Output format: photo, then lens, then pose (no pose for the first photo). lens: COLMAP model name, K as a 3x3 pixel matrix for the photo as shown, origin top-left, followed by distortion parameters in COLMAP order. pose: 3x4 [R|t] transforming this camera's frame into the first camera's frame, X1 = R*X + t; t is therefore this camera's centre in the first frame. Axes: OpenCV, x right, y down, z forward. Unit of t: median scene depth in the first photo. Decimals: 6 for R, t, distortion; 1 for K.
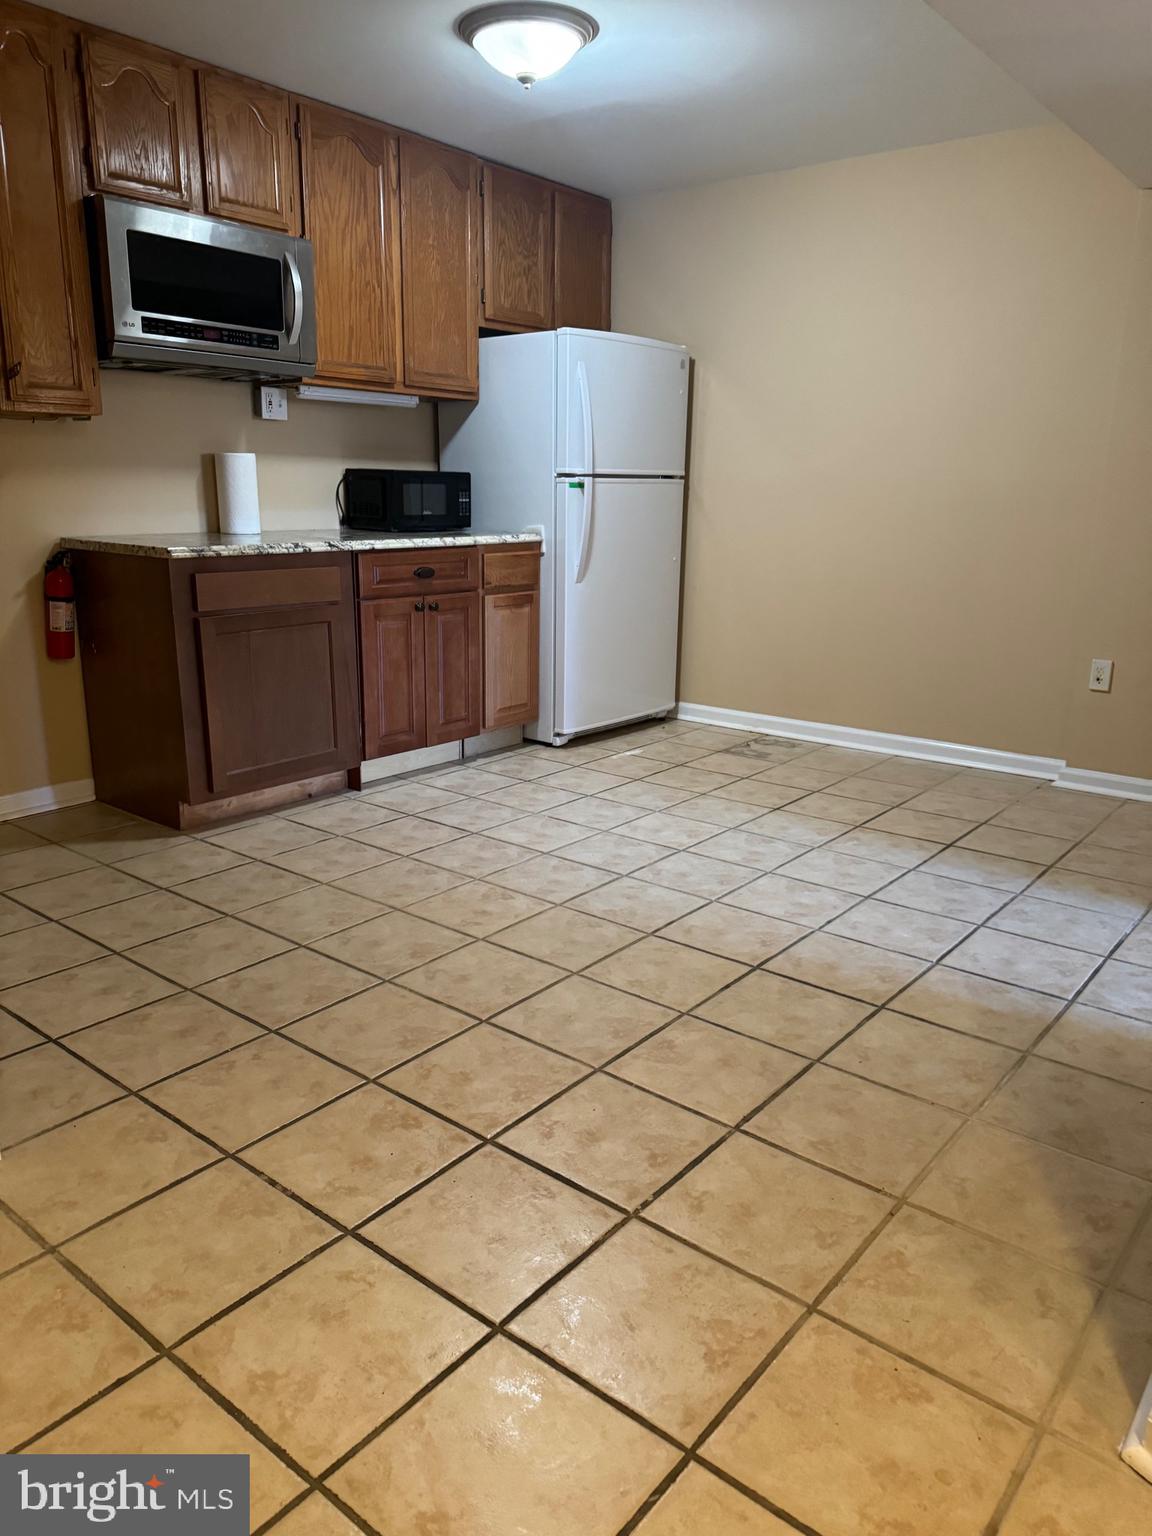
lens RADIAL K [[1091.0, 0, 567.0], [0, 1091.0, 772.6], [0, 0, 1]] dist [0.070309, -0.091308]
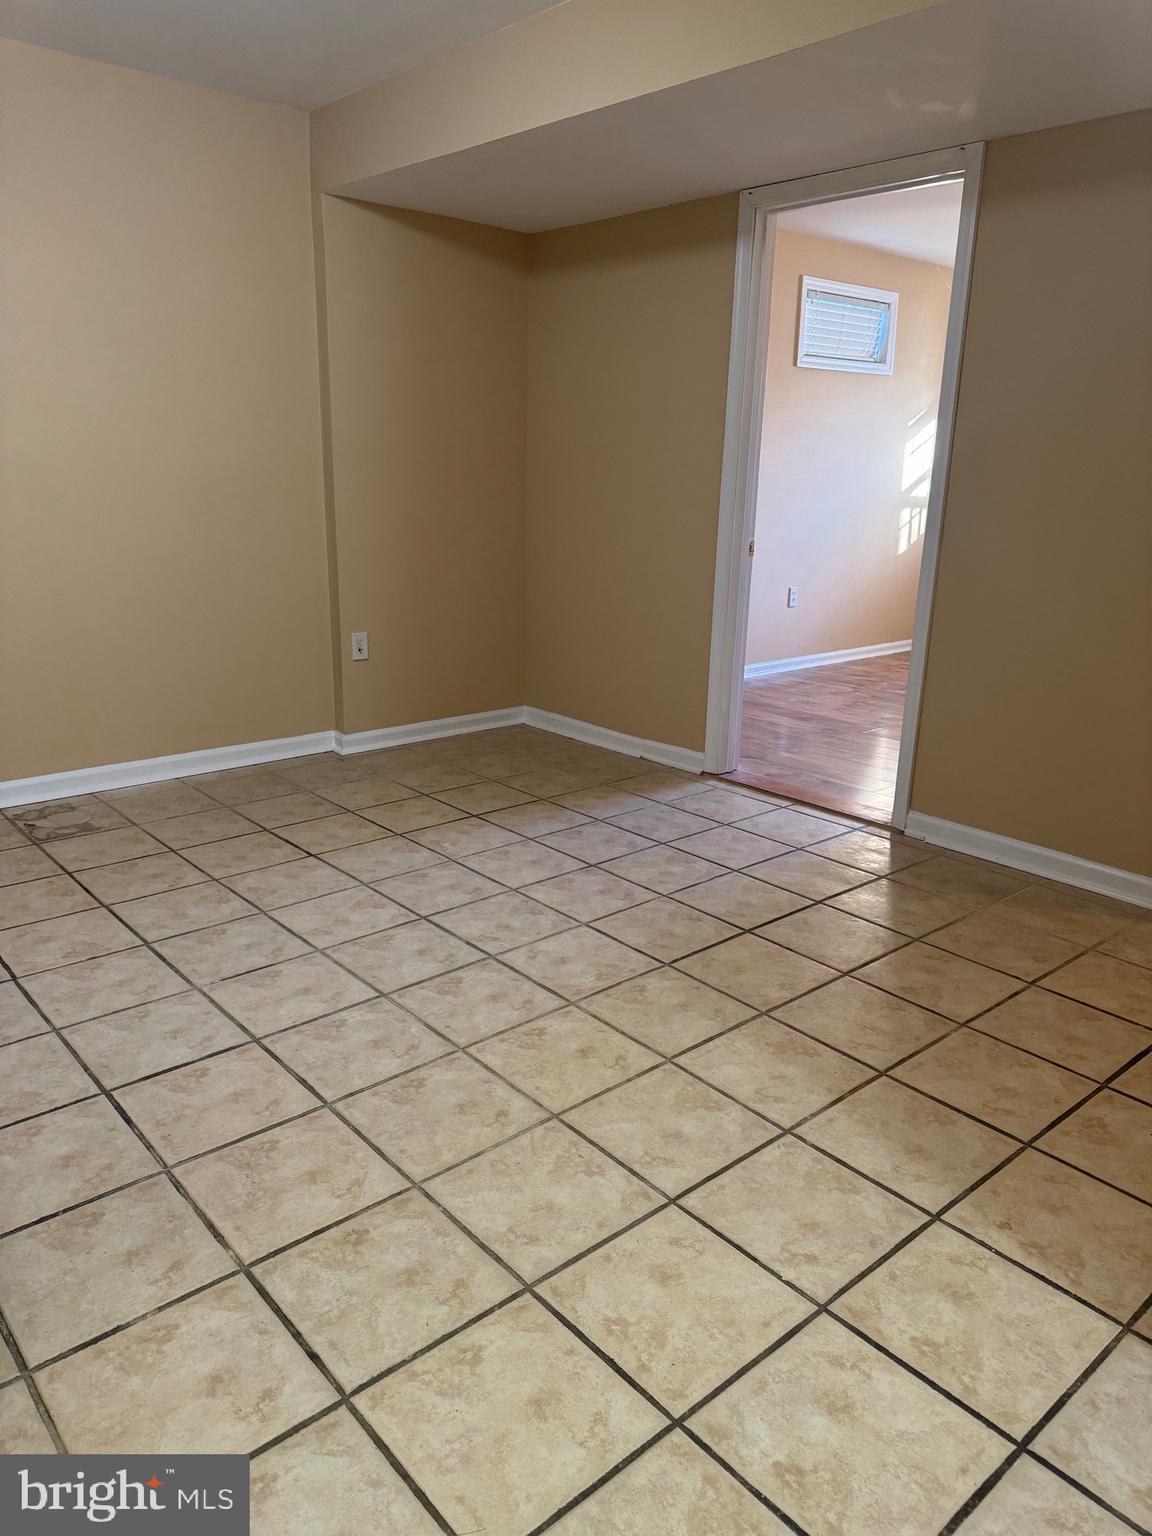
lens RADIAL K [[1091.0, 0, 568.5], [0, 1091.0, 761.8], [0, 0, 1]] dist [0.070309, -0.091308]
pose [[0.150868, -0.266972, 0.951822, -0.627468], [0.230800, 0.945745, 0.228685, -0.202649], [-0.961234, 0.185179, 0.204300, 0.671720]]
